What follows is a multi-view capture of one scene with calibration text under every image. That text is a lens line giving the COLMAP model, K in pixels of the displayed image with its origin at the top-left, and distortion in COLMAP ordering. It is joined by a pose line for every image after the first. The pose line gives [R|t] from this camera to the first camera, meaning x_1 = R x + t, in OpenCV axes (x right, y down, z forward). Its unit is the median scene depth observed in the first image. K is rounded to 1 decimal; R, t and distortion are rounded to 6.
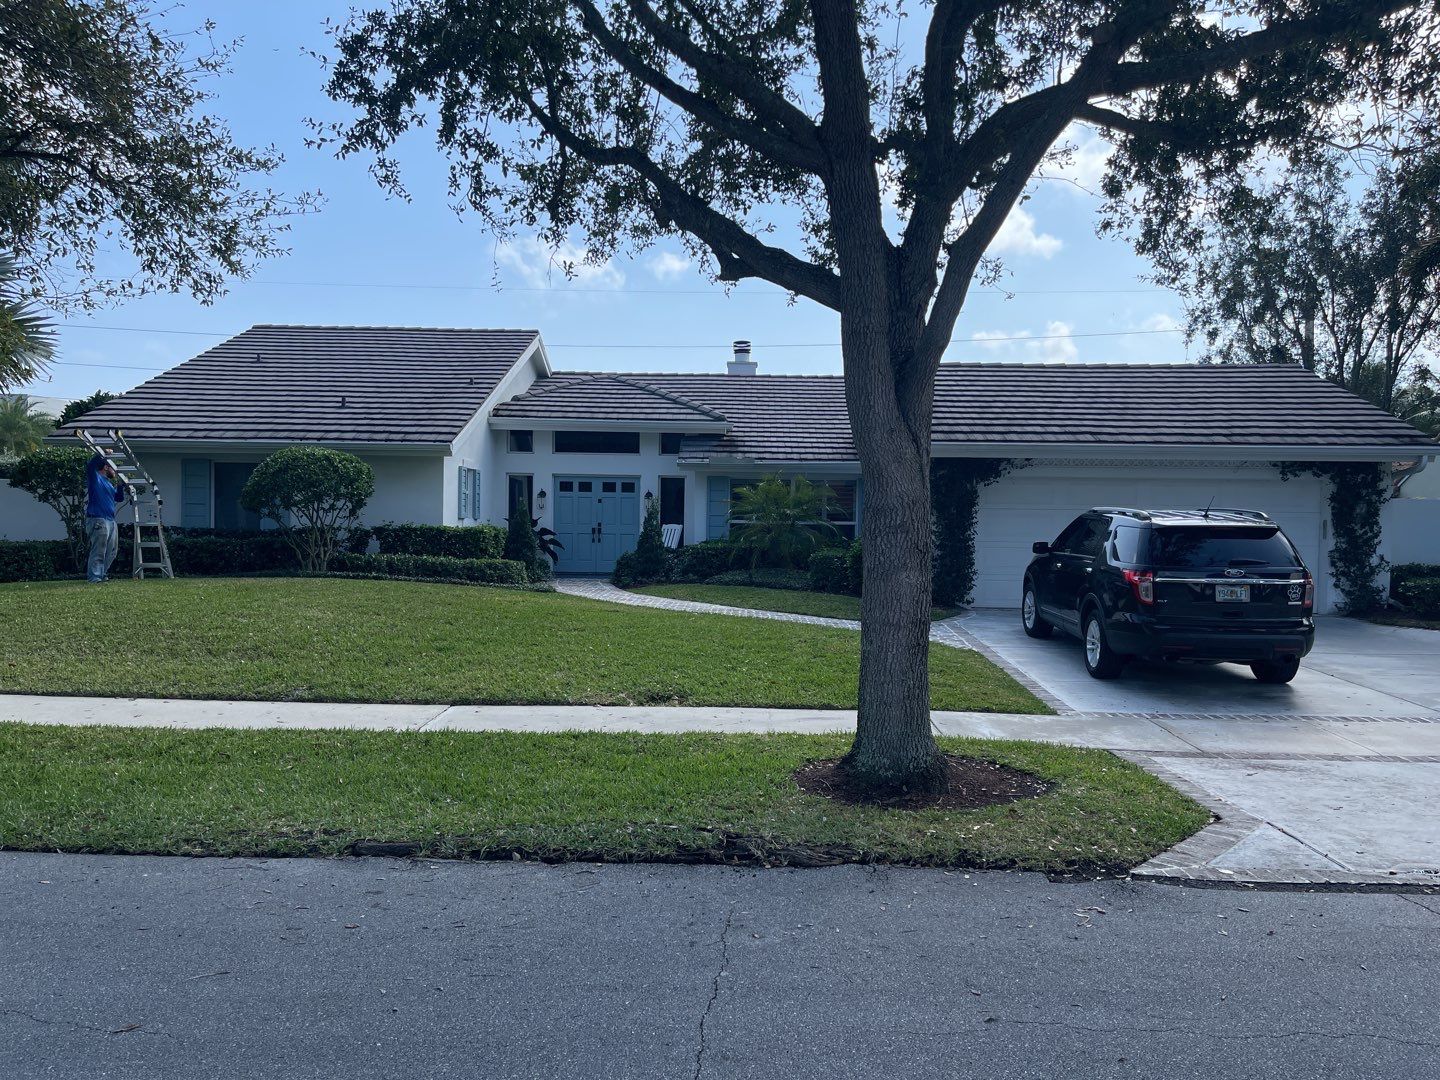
lens RADIAL K [[1071.6, 0, 720.0], [0, 1071.6, 540.0], [0, 0, 1]] dist [0.069706, -0.134582]
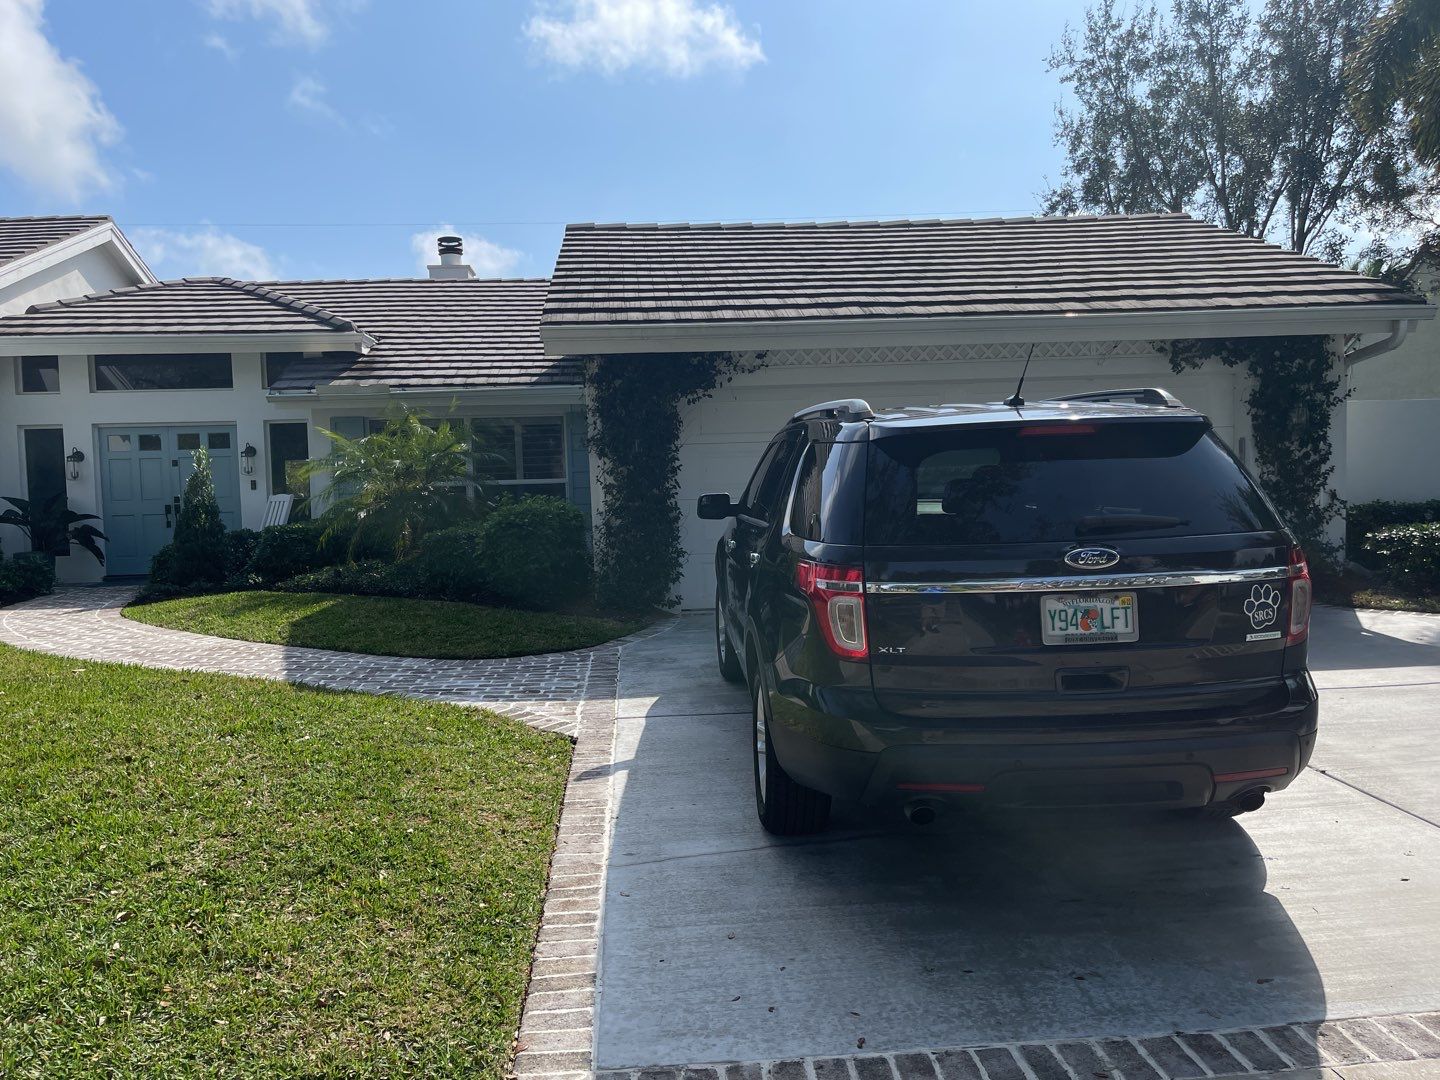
lens RADIAL K [[1109.8, 0, 720.7], [0, 1109.8, 553.8], [0, 0, 1]] dist [0.067062, -0.106642]
pose [[0.992661, -0.051657, 0.109345, 0.193329], [0.047042, 0.997907, 0.044379, 0.005206], [-0.111409, -0.038909, 0.993013, 0.398864]]
